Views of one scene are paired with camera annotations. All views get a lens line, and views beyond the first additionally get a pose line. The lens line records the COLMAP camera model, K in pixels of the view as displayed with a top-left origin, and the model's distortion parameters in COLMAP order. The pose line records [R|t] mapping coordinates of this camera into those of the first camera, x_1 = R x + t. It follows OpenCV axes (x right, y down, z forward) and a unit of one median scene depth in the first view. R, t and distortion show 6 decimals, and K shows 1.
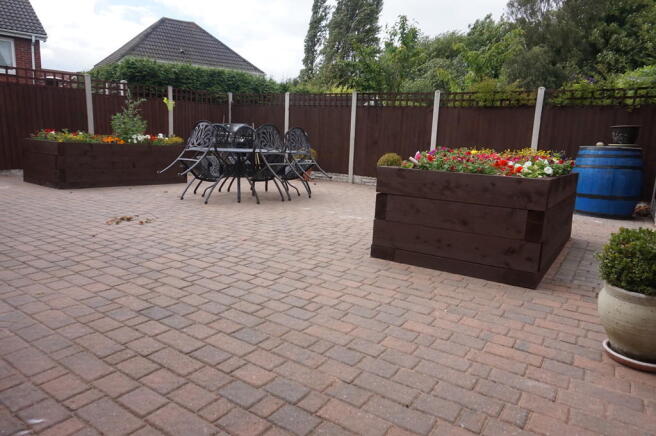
lens RADIAL K [[434.9, 0, 328.0], [0, 434.9, 218.0], [0, 0, 1]] dist [-0.040105, 0.030709]
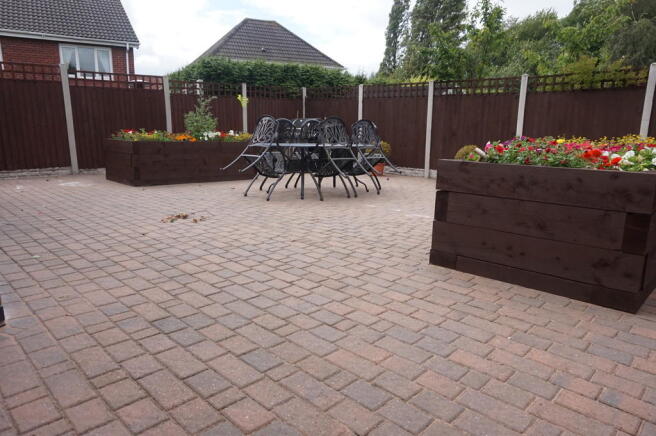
lens RADIAL K [[434.9, 0, 328.0], [0, 434.9, 218.0], [0, 0, 1]] dist [-0.040105, 0.030709]
pose [[0.981856, 0.009354, -0.189397, 0.056159], [-0.007102, 0.999896, 0.012566, -0.010538], [0.189495, -0.010993, 0.981820, 0.094101]]
